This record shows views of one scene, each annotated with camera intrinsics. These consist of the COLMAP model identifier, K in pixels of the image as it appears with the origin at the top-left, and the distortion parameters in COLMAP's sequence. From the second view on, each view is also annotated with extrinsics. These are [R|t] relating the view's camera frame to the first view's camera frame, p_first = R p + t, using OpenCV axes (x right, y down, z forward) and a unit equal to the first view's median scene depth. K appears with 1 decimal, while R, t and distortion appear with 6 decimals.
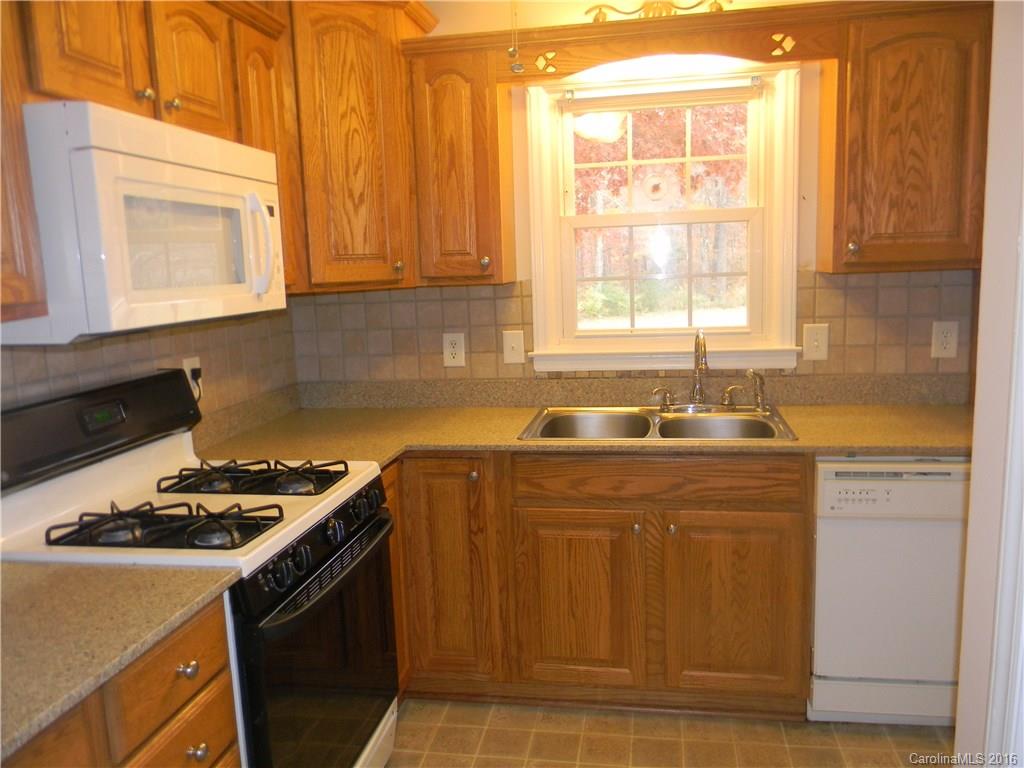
lens RADIAL K [[823.3, 0, 509.5], [0, 823.3, 387.9], [0, 0, 1]] dist [0.014991, 0.010588]
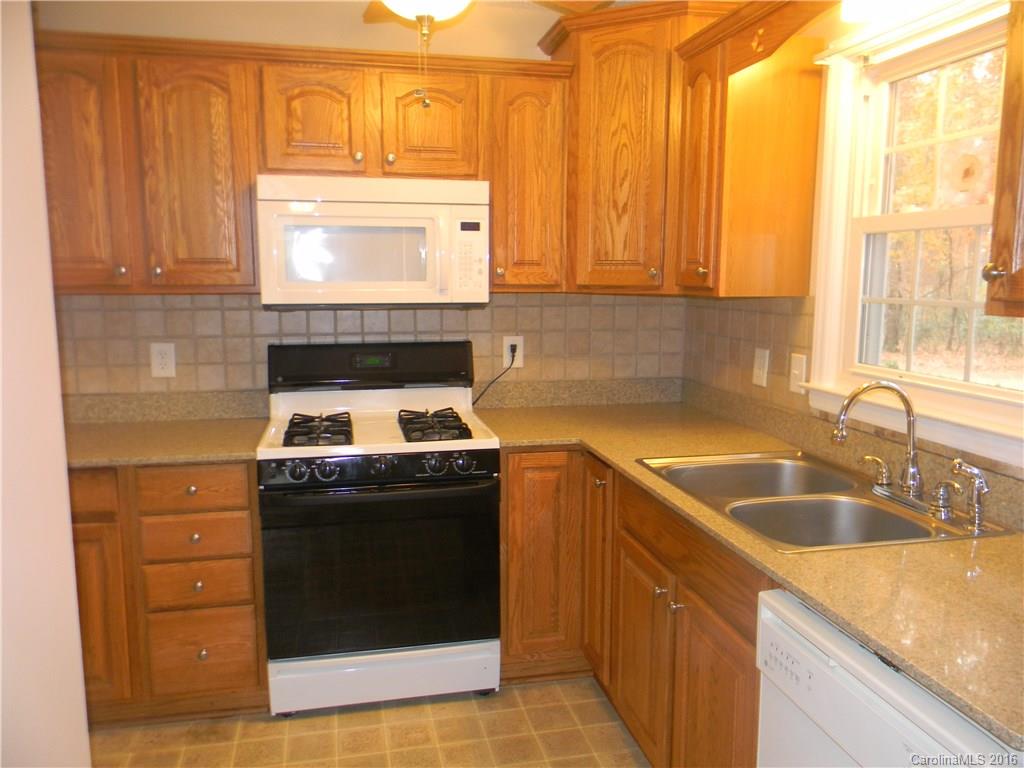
lens RADIAL K [[823.3, 0, 510.0], [0, 823.3, 382.4], [0, 0, 1]] dist [0.014991, 0.010588]
pose [[0.381468, 0.165011, -0.909535, 0.779814], [-0.155069, 0.981418, 0.113014, -0.106662], [0.911282, 0.097930, 0.399968, 0.462069]]
